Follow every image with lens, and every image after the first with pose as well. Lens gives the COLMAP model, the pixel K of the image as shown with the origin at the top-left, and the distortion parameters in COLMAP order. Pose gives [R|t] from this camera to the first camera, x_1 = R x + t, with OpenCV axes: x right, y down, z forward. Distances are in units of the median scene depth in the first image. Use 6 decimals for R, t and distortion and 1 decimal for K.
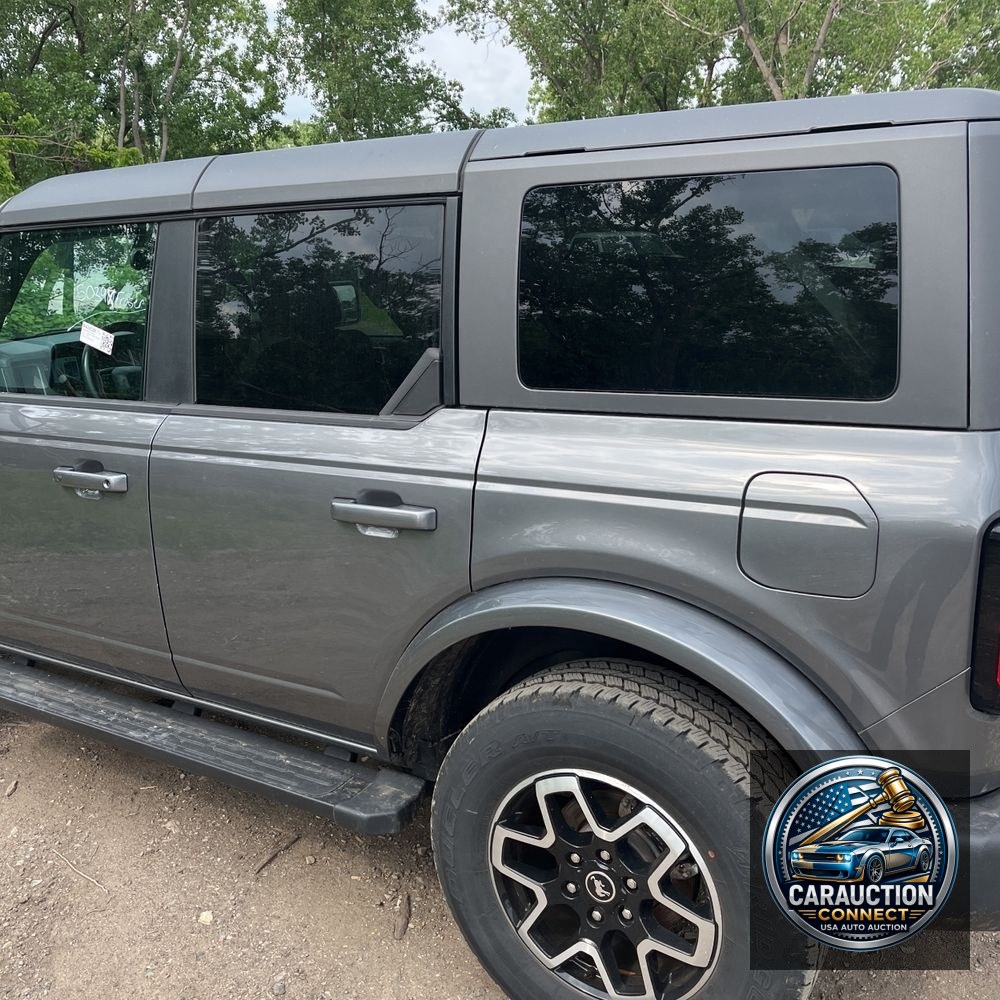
lens RADIAL K [[1027.7, 0, 494.7], [0, 1027.7, 511.3], [0, 0, 1]] dist [0.036571, 0.000000]
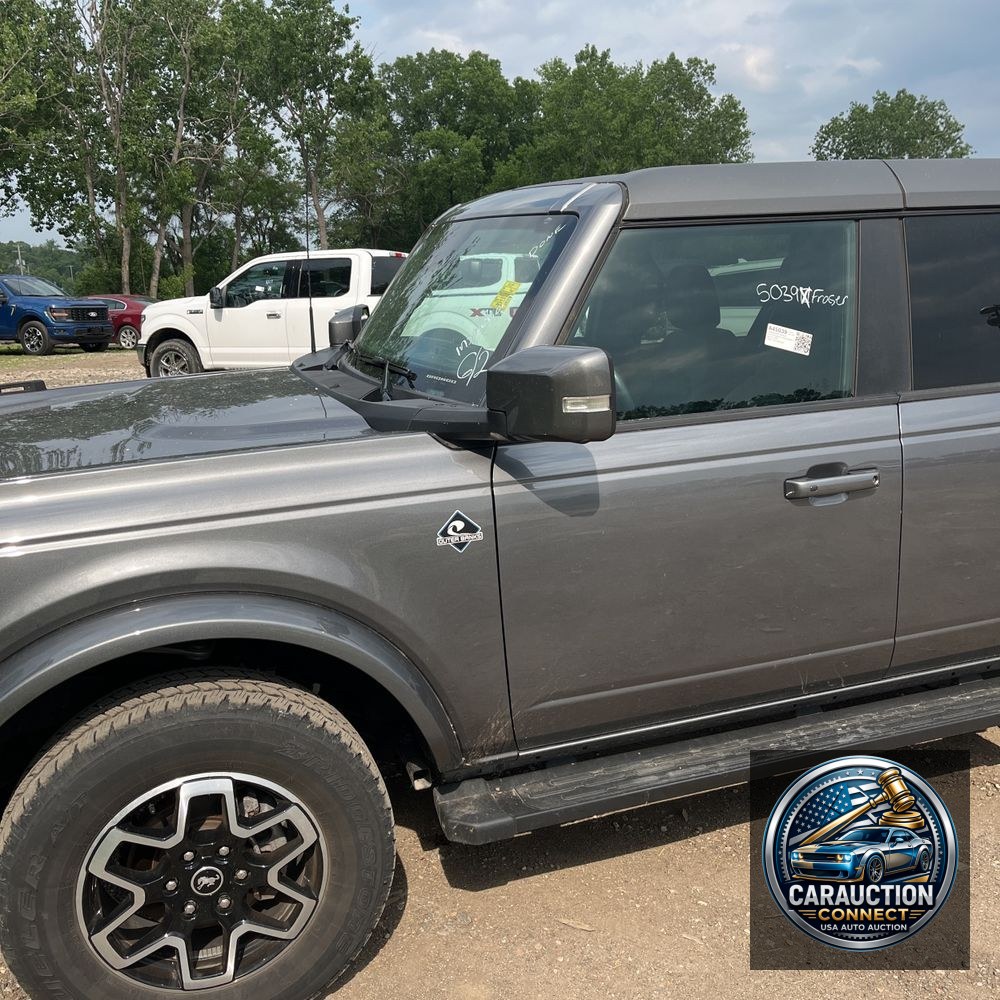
lens RADIAL K [[1027.7, 0, 501.0], [0, 1027.7, 503.5], [0, 0, 1]] dist [0.036571, 0.000000]
pose [[0.639181, -0.167564, 0.750580, -1.682810], [0.207630, 0.977332, 0.041371, -0.147171], [-0.740498, 0.129399, 0.659484, 0.750436]]
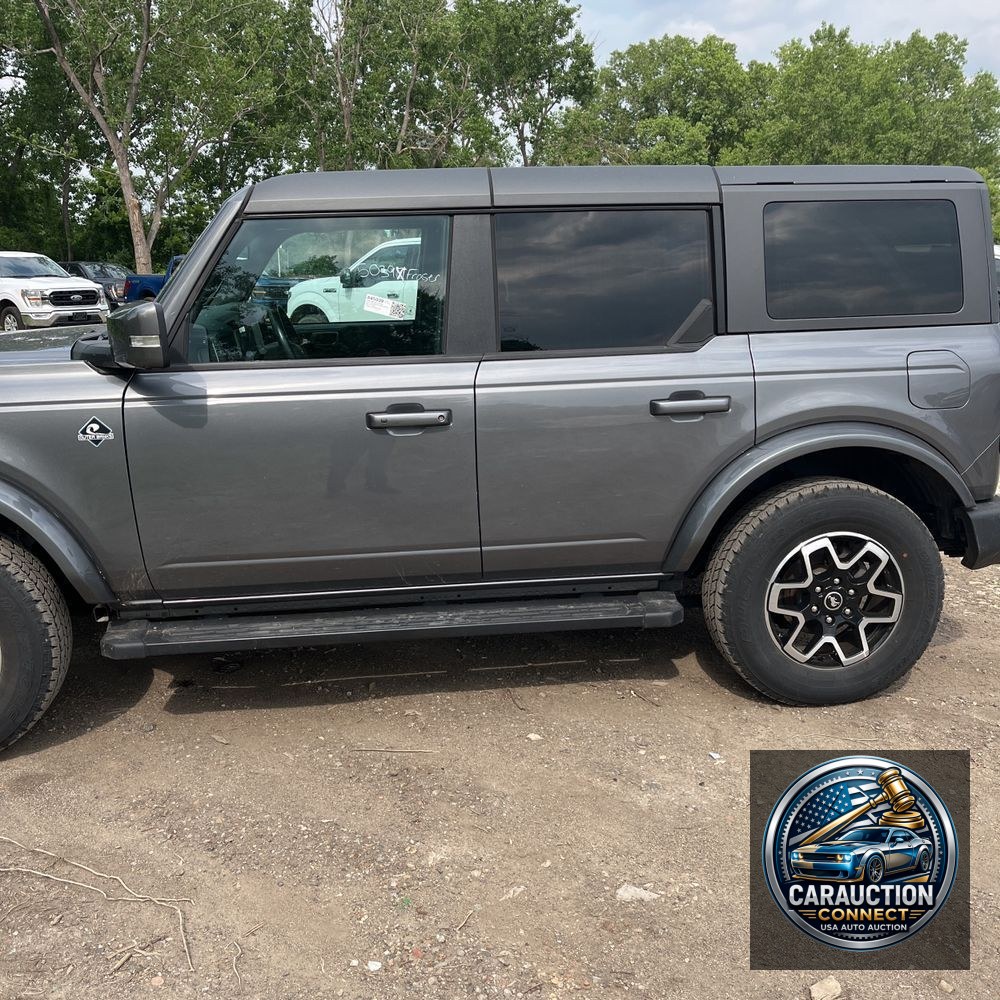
lens RADIAL K [[1027.7, 0, 500.2], [0, 1027.7, 506.2], [0, 0, 1]] dist [0.036571, 0.000000]
pose [[0.793951, -0.127676, 0.594425, -1.353447], [0.146618, 0.989054, 0.016605, 0.090397], [-0.590038, 0.073970, 0.803980, -0.086321]]
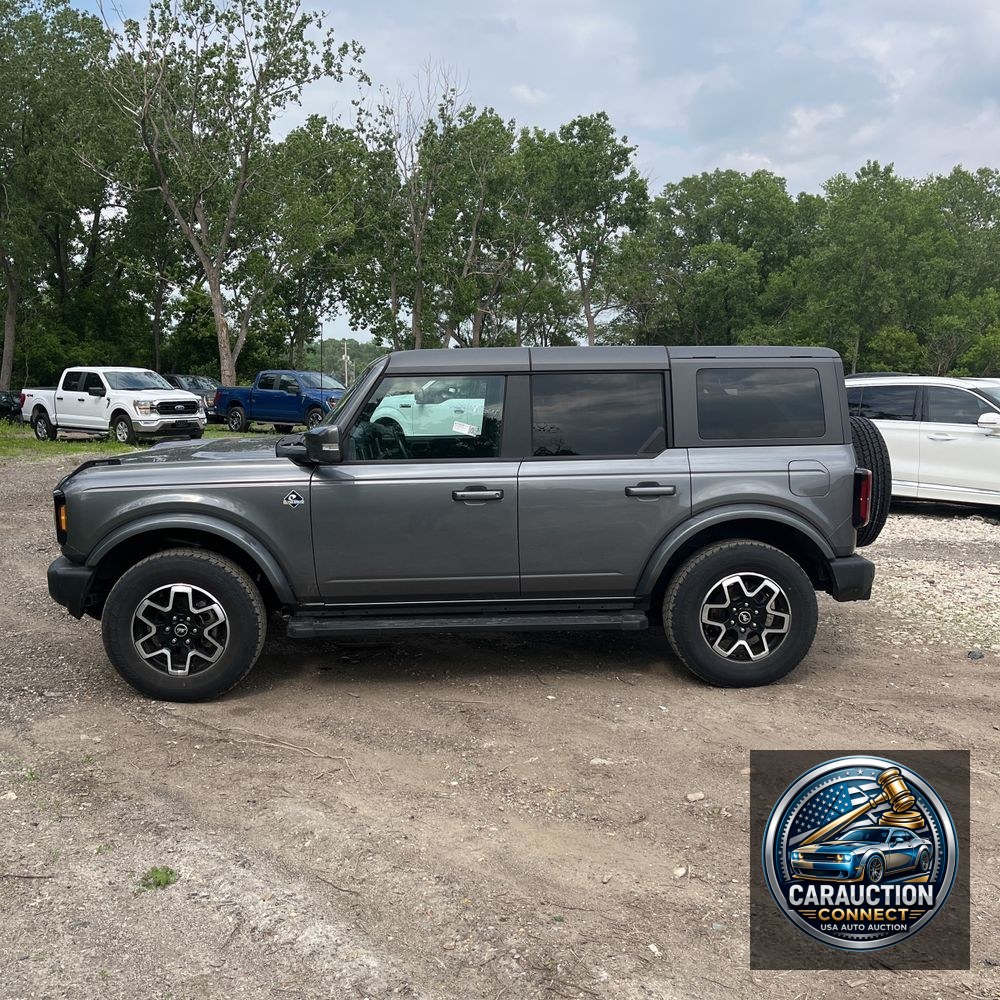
lens RADIAL K [[1027.7, 0, 505.0], [0, 1027.7, 502.5], [0, 0, 1]] dist [0.036571, 0.000000]
pose [[0.824371, -0.048089, 0.564004, -1.930399], [0.124025, 0.987519, -0.097081, 0.244989], [-0.552296, 0.149981, 0.820046, -0.928349]]
